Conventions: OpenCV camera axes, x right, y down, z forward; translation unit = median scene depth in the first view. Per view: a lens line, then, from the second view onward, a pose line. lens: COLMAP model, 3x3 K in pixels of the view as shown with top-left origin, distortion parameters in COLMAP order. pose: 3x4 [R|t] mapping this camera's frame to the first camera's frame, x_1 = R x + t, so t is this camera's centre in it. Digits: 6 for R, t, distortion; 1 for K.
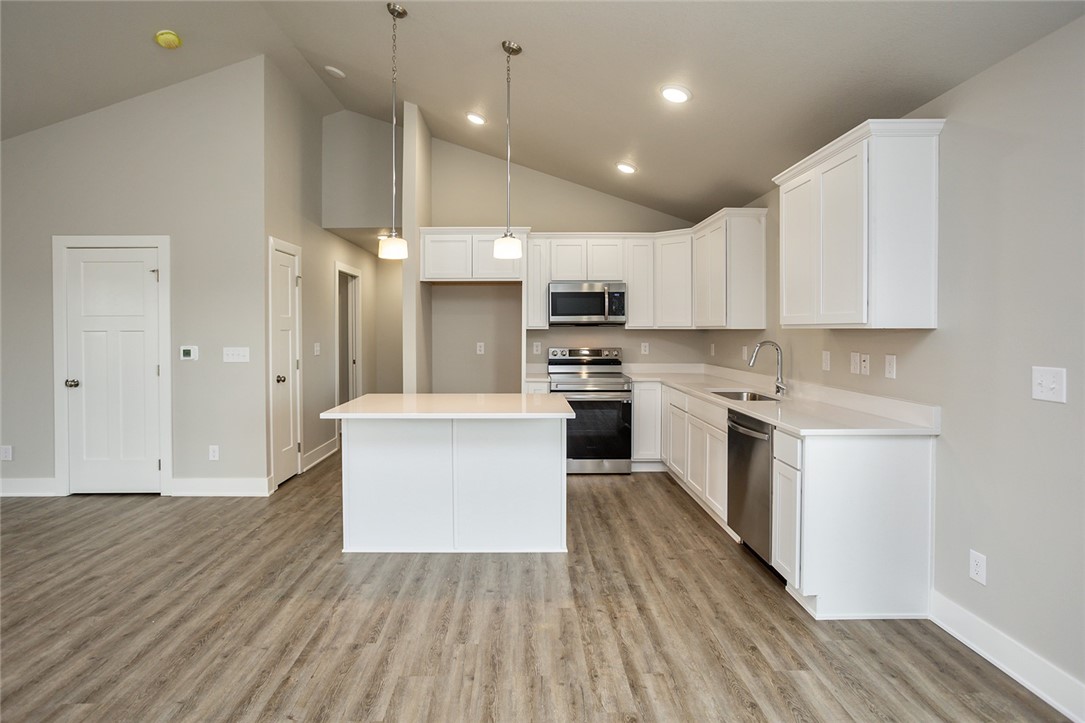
lens RADIAL K [[546.6, 0, 523.3], [0, 546.6, 342.4], [0, 0, 1]] dist [-0.037672, 0.020837]
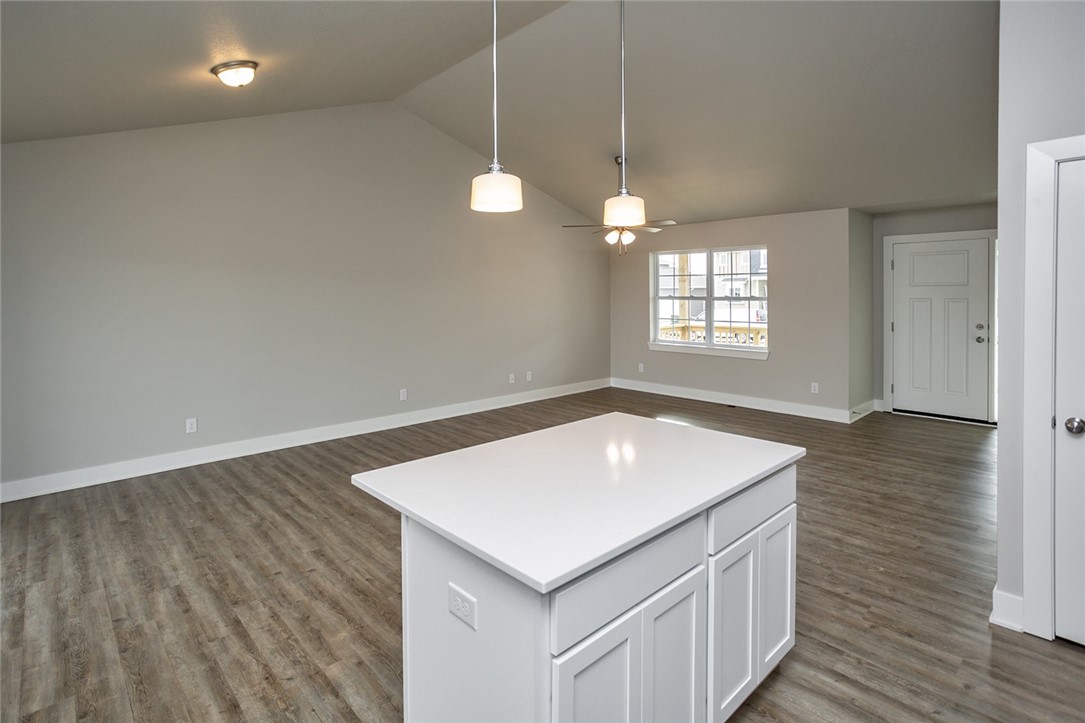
lens RADIAL K [[546.6, 0, 539.8], [0, 546.6, 307.2], [0, 0, 1]] dist [-0.037672, 0.020837]
pose [[-0.731930, 0.032677, -0.680595, 0.315051], [-0.001570, 0.998766, 0.049642, -0.087219], [0.681378, 0.037402, -0.730976, 1.442609]]
